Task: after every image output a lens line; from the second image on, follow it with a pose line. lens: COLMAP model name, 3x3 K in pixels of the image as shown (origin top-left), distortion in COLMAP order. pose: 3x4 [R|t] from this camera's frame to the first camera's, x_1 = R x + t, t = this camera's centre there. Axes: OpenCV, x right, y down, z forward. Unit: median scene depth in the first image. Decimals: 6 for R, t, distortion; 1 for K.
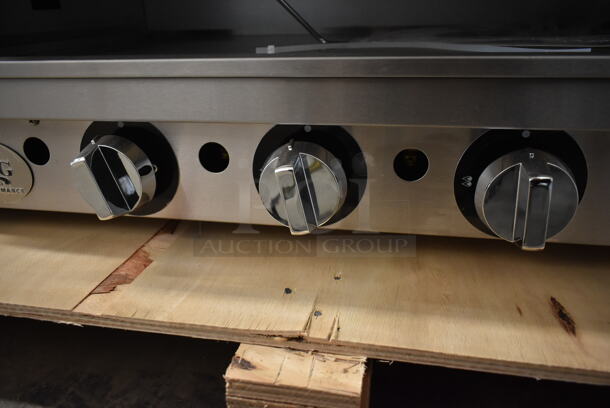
lens RADIAL K [[460.8, 0, 305.4], [0, 460.8, 203.0], [0, 0, 1]] dist [-0.033613, 0.013367]
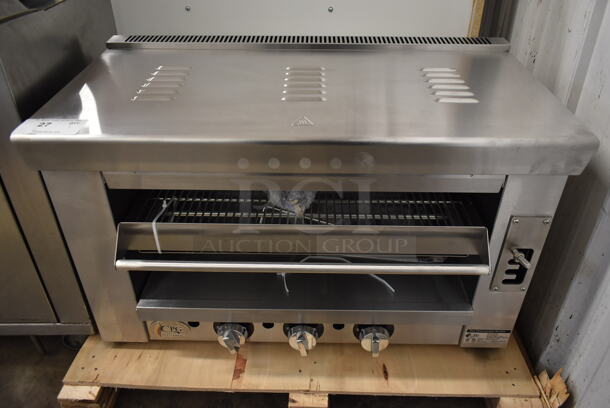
lens RADIAL K [[460.8, 0, 304.2], [0, 460.8, 203.0], [0, 0, 1]] dist [-0.033613, 0.013367]
pose [[0.985964, -0.074085, 0.149619, -0.396314], [0.046329, 0.982368, 0.181125, -1.497069], [-0.160400, -0.171651, 0.972012, -1.814633]]
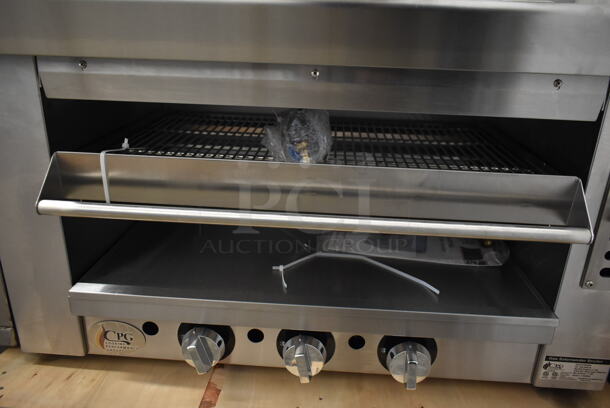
lens RADIAL K [[460.8, 0, 303.7], [0, 460.8, 201.1], [0, 0, 1]] dist [-0.033613, 0.013367]
pose [[0.990971, 0.003158, 0.134040, -0.297794], [0.002348, 0.999160, -0.040906, -0.668560], [-0.134057, 0.040851, 0.990131, -1.083090]]
